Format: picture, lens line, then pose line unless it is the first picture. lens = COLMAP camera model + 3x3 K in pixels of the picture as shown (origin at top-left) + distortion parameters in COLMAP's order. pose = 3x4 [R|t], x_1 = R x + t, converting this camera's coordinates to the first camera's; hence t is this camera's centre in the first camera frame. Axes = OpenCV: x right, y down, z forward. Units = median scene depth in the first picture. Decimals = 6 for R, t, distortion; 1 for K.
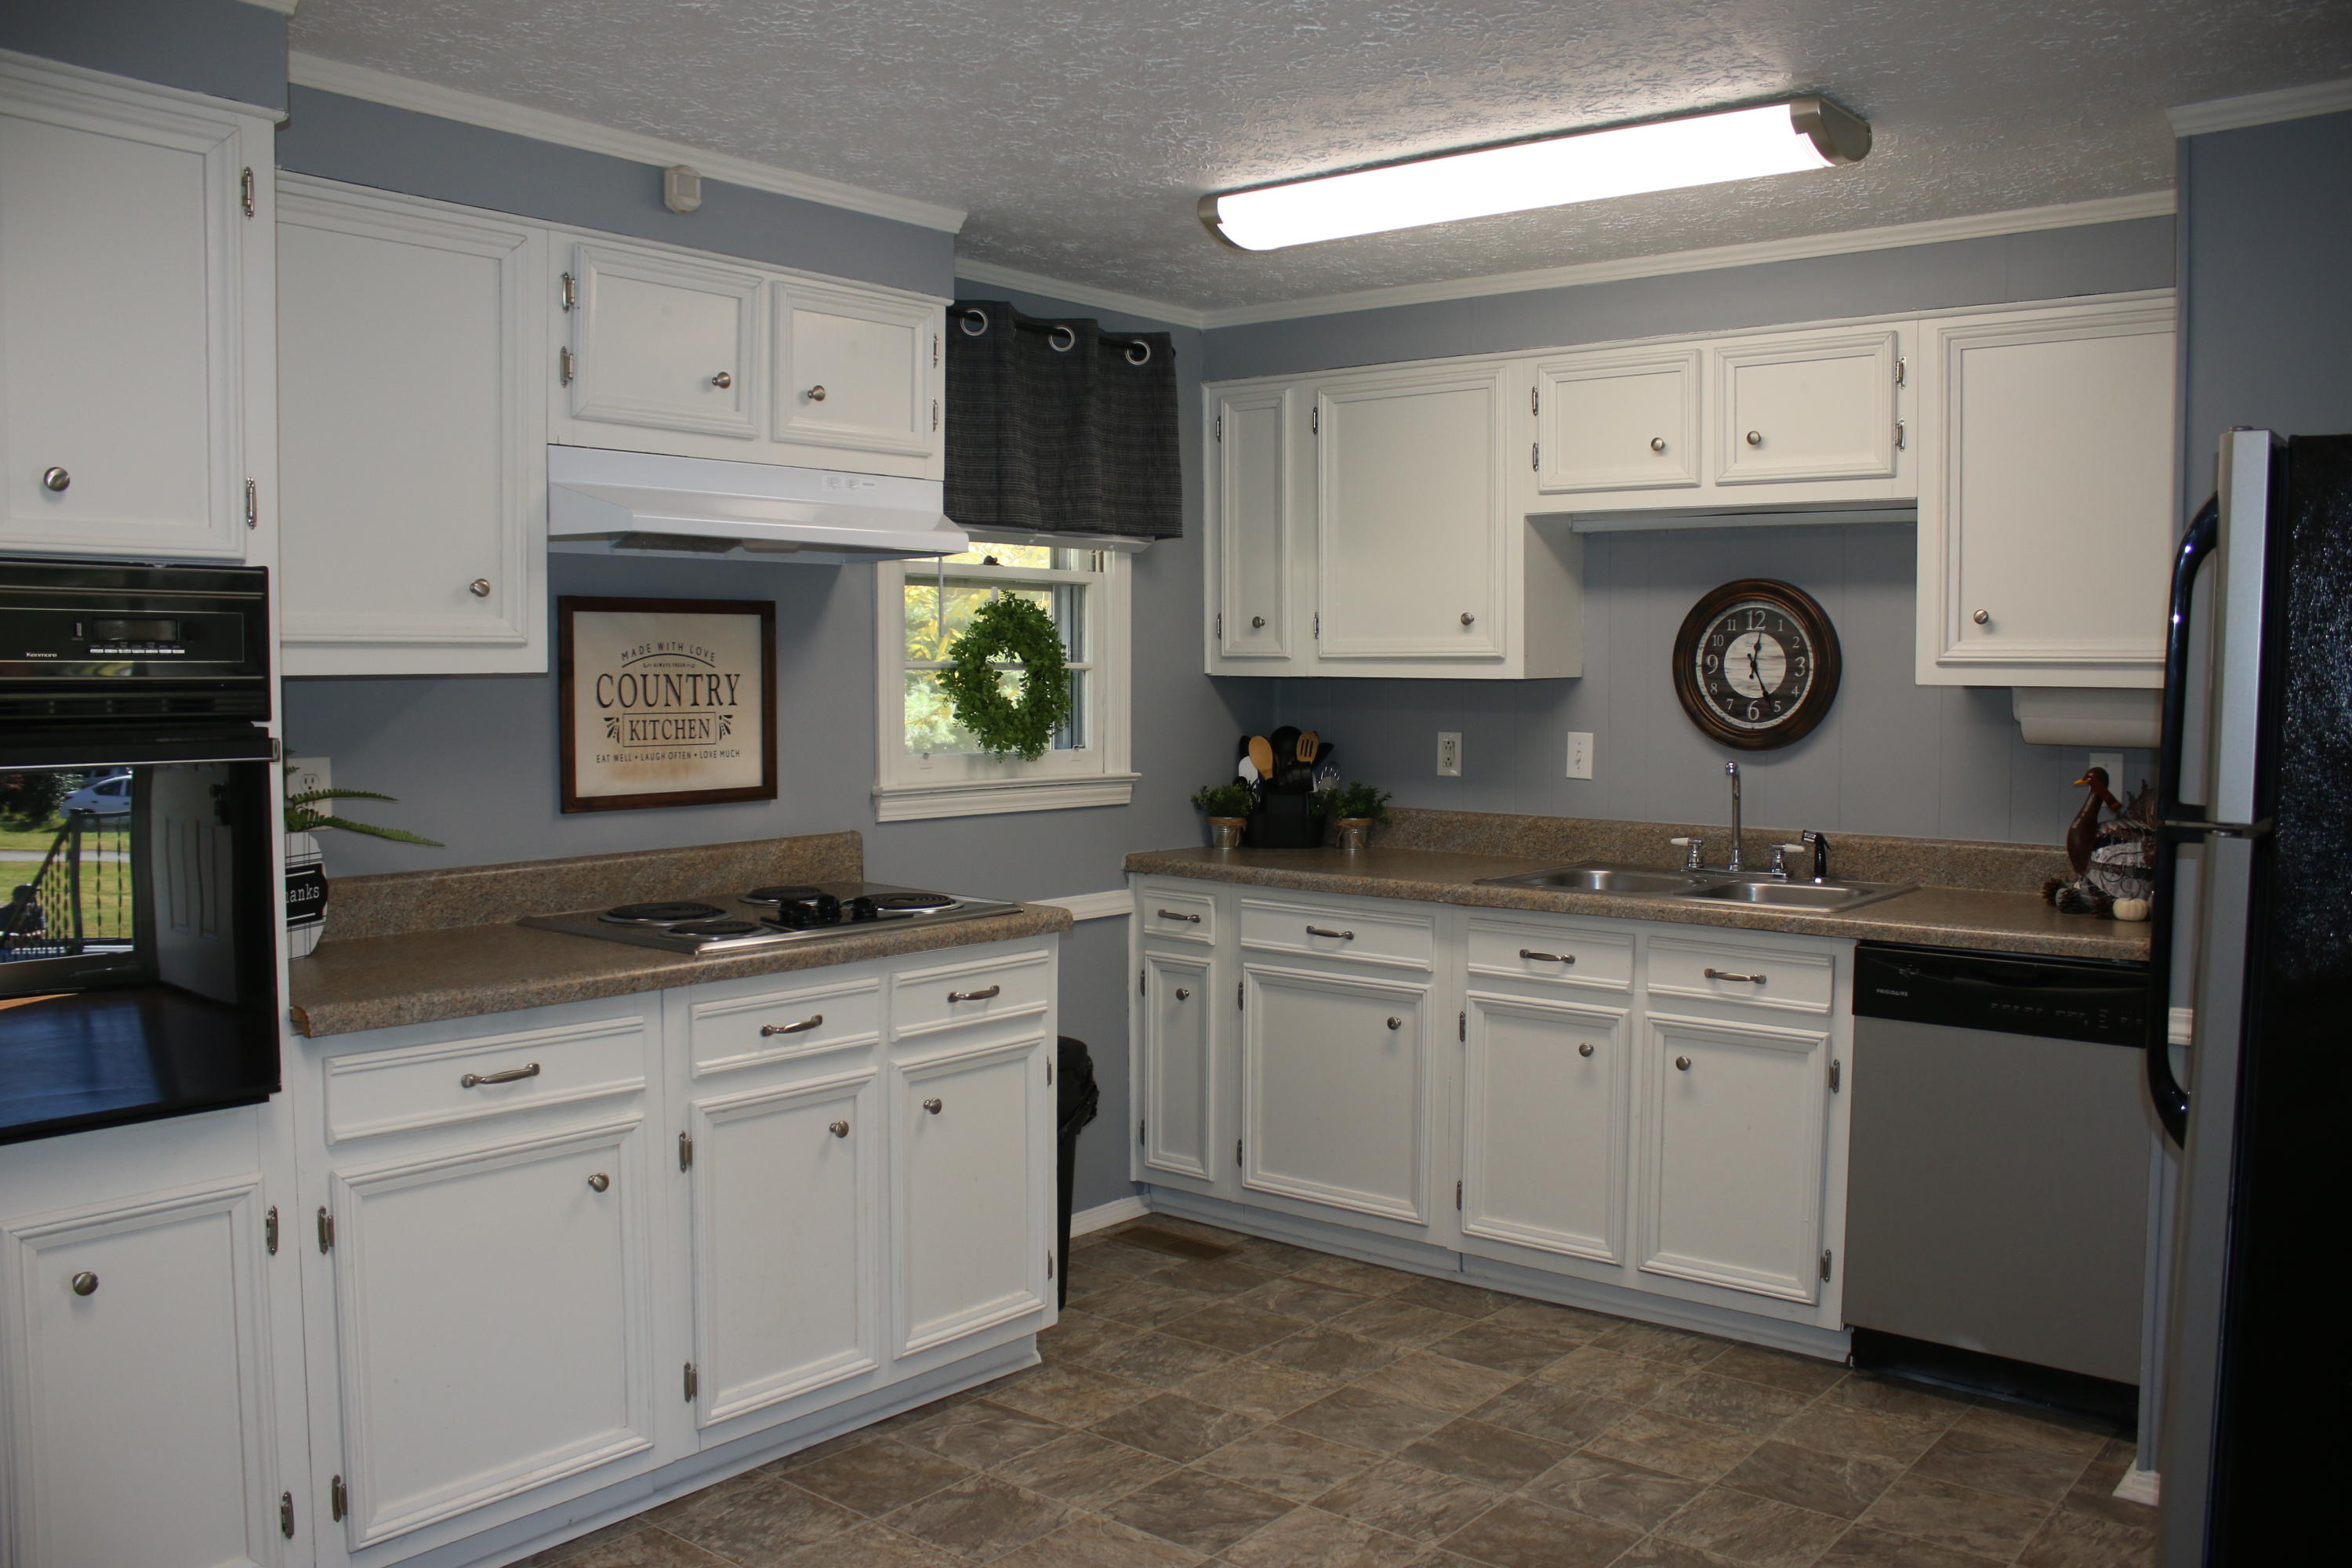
lens RADIAL K [[1962.5, 0, 1264.2], [0, 1962.5, 775.4], [0, 0, 1]] dist [-0.108062, 0.066139]
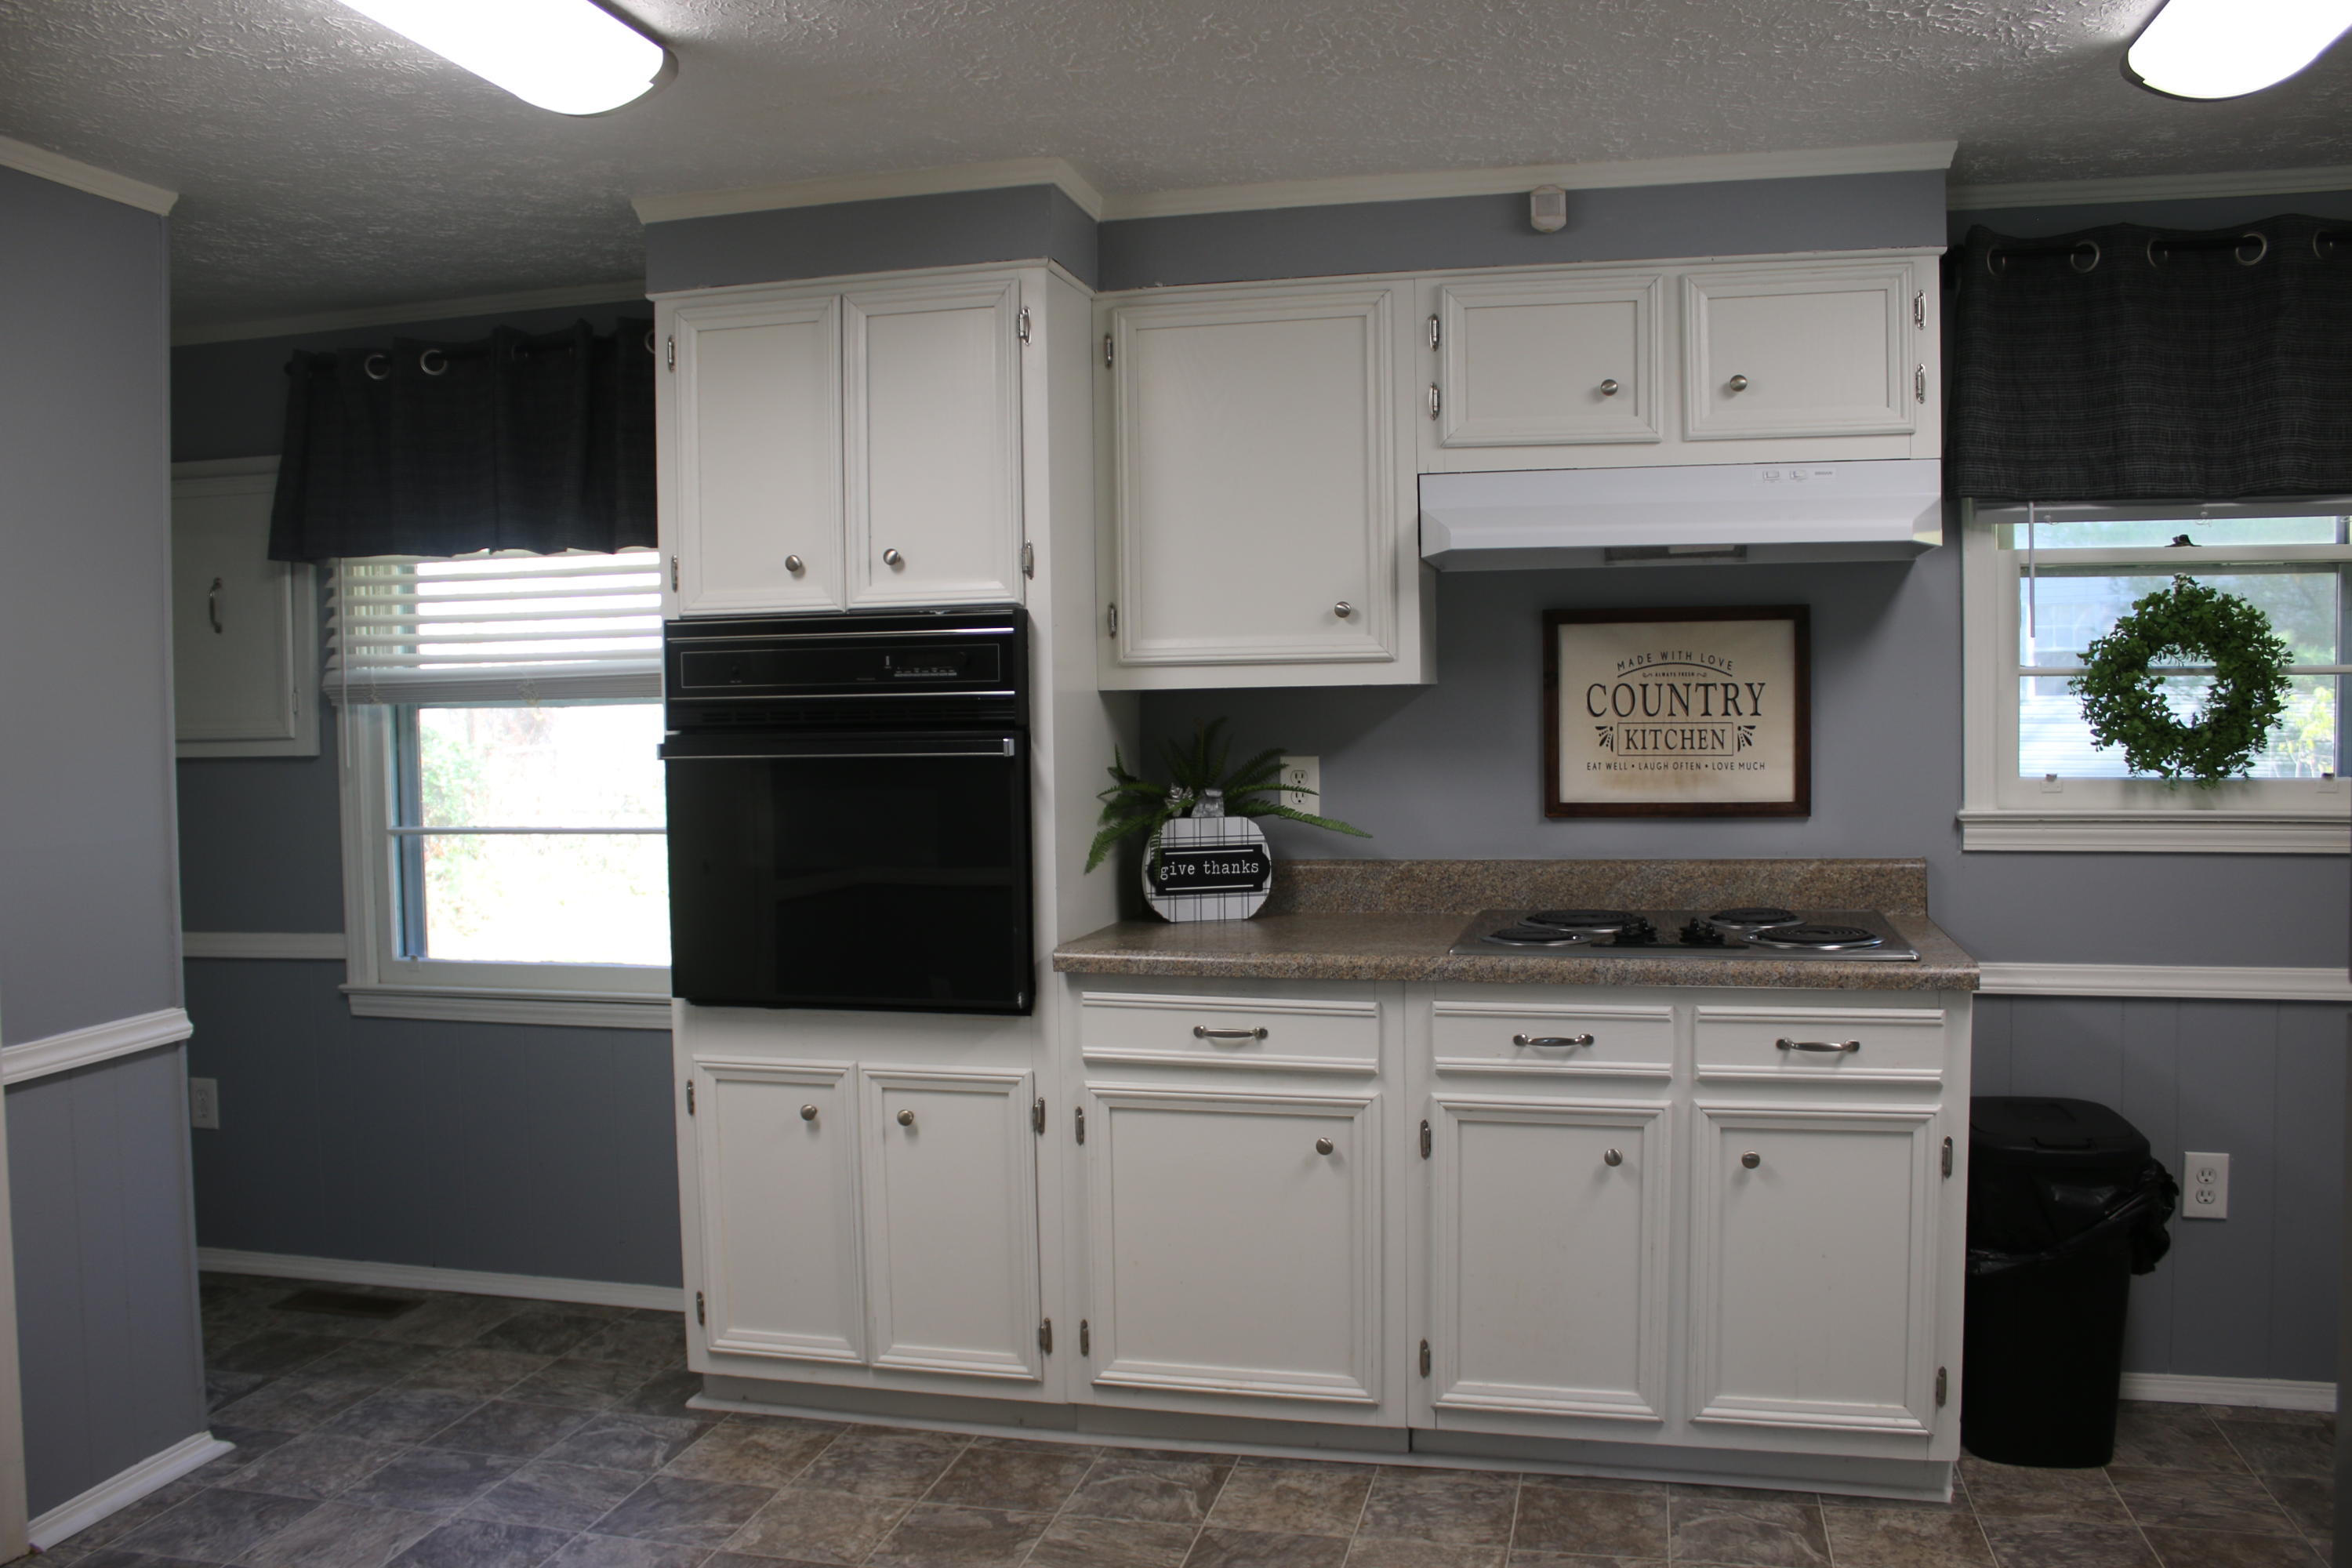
lens RADIAL K [[1962.5, 0, 1179.7], [0, 1962.5, 789.2], [0, 0, 1]] dist [-0.108062, 0.066139]
pose [[0.421854, 0.040152, -0.905774, 0.501395], [-0.035320, 0.998988, 0.027834, -0.017425], [0.905976, 0.020250, 0.422845, 0.358394]]
